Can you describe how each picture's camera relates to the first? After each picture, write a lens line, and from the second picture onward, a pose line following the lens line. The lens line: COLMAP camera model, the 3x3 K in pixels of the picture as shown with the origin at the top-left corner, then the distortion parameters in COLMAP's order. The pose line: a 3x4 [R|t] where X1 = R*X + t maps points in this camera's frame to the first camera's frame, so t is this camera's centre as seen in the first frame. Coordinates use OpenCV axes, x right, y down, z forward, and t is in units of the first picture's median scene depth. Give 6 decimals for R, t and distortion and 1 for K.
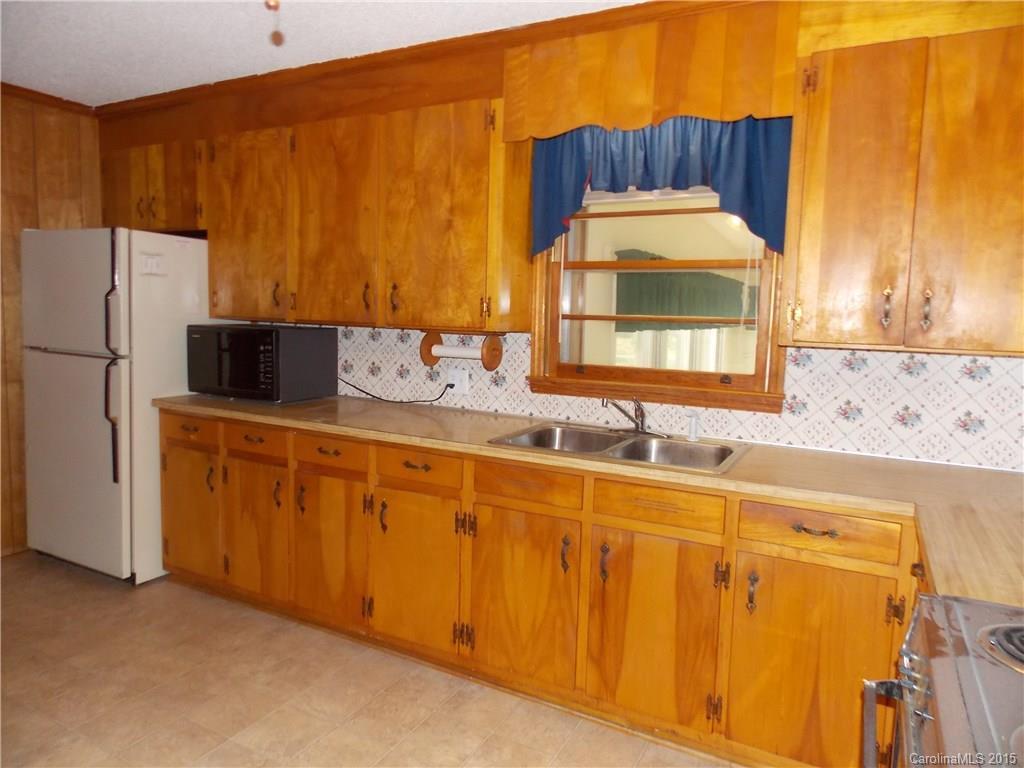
lens RADIAL K [[687.9, 0, 510.3], [0, 687.9, 377.3], [0, 0, 1]] dist [0.003079, 0.001168]
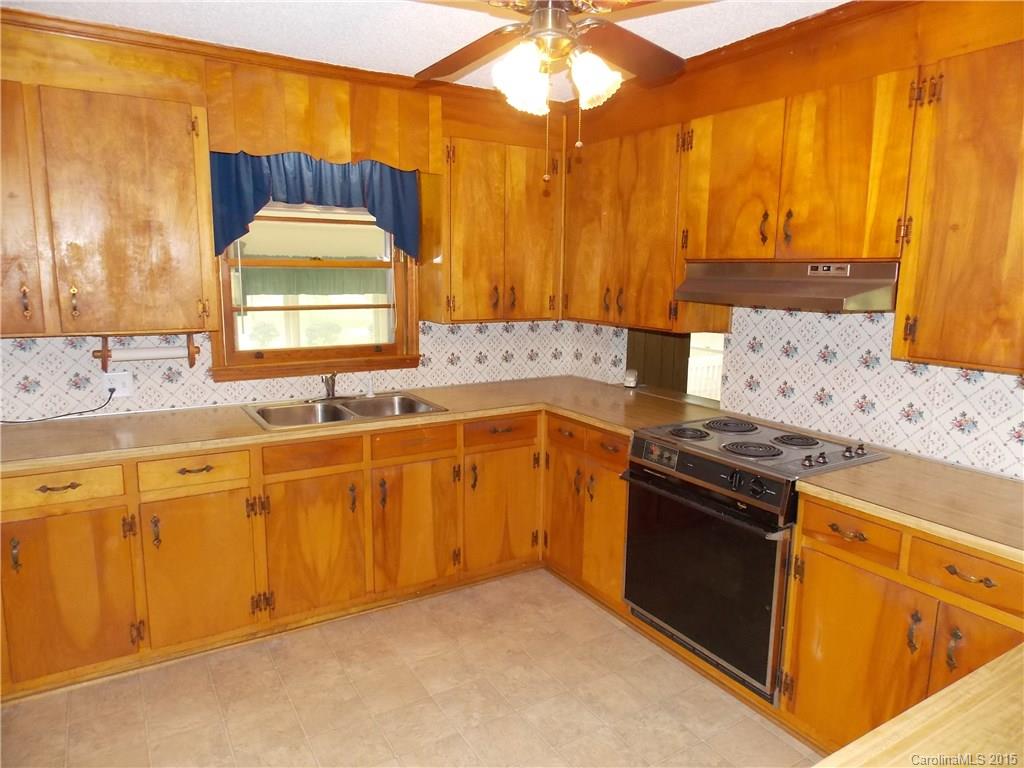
lens RADIAL K [[675.7, 0, 507.4], [0, 675.7, 380.8], [0, 0, 1]] dist [0.002233, 0.000107]
pose [[0.506334, -0.163759, 0.846645, -0.775206], [0.082990, 0.986500, 0.141178, -0.112586], [-0.858335, -0.001221, 0.513089, 0.087164]]
